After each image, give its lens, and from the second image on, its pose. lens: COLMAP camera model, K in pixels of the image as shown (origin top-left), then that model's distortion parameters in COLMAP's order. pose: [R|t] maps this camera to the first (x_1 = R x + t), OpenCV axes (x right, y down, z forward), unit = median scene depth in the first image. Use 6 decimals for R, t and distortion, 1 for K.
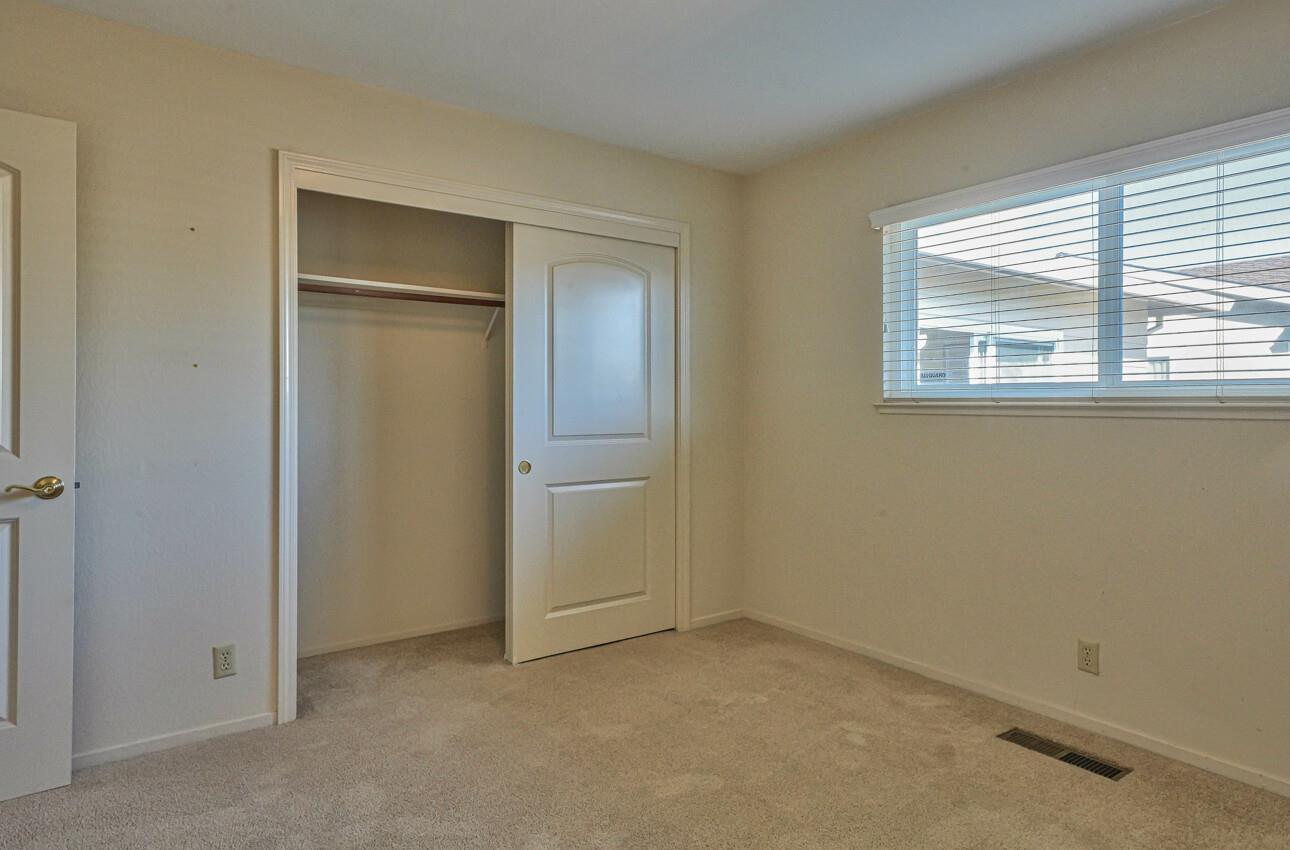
lens RADIAL K [[755.5, 0, 645.8], [0, 755.5, 397.4], [0, 0, 1]] dist [0.035200, 0.000585]
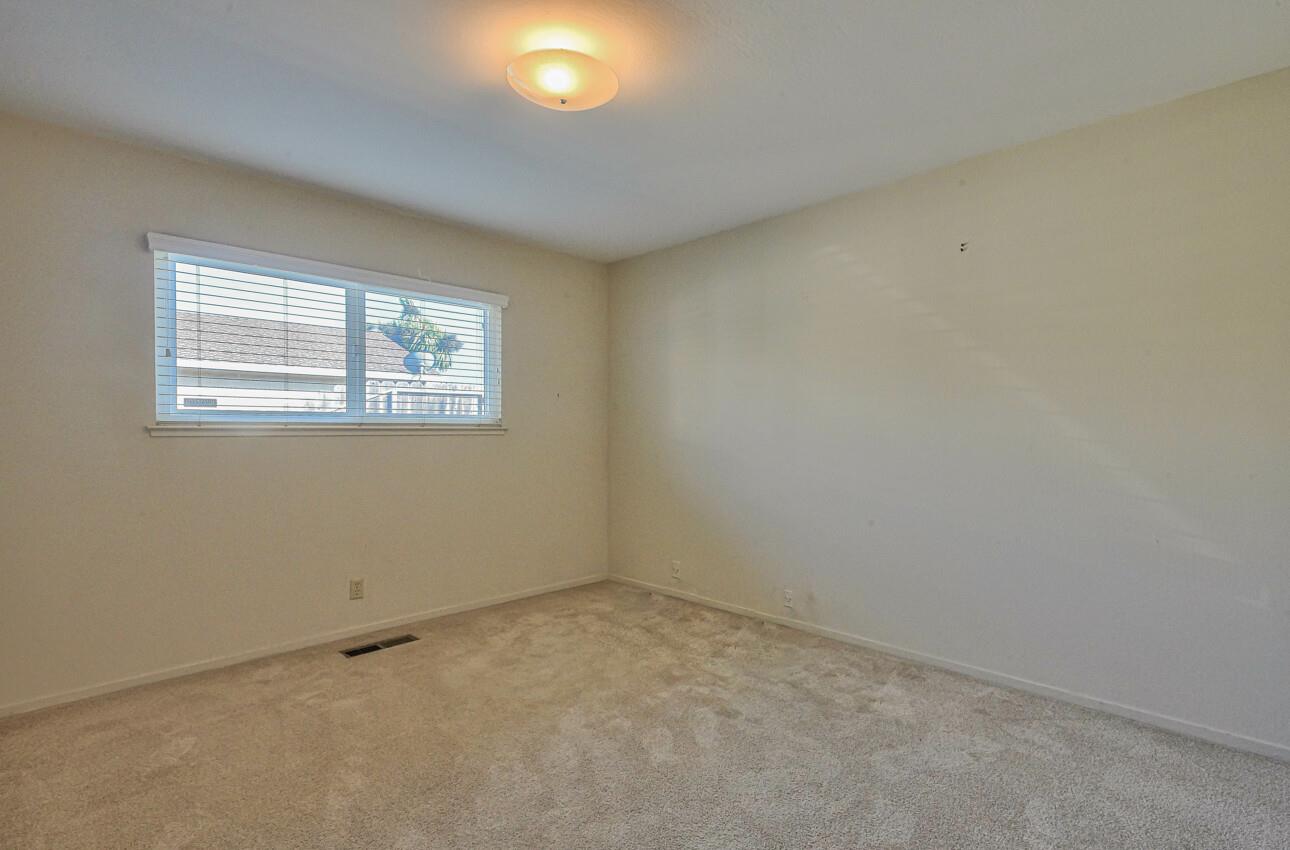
lens RADIAL K [[615.3, 0, 645.0], [0, 615.3, 425.0], [0, 0, 1]] dist [0.016517, -0.000231]
pose [[-0.145829, 0.005789, 0.989293, -0.681823], [-0.007458, 0.999948, -0.006951, 0.008021], [-0.989282, -0.008392, -0.145778, 0.546591]]
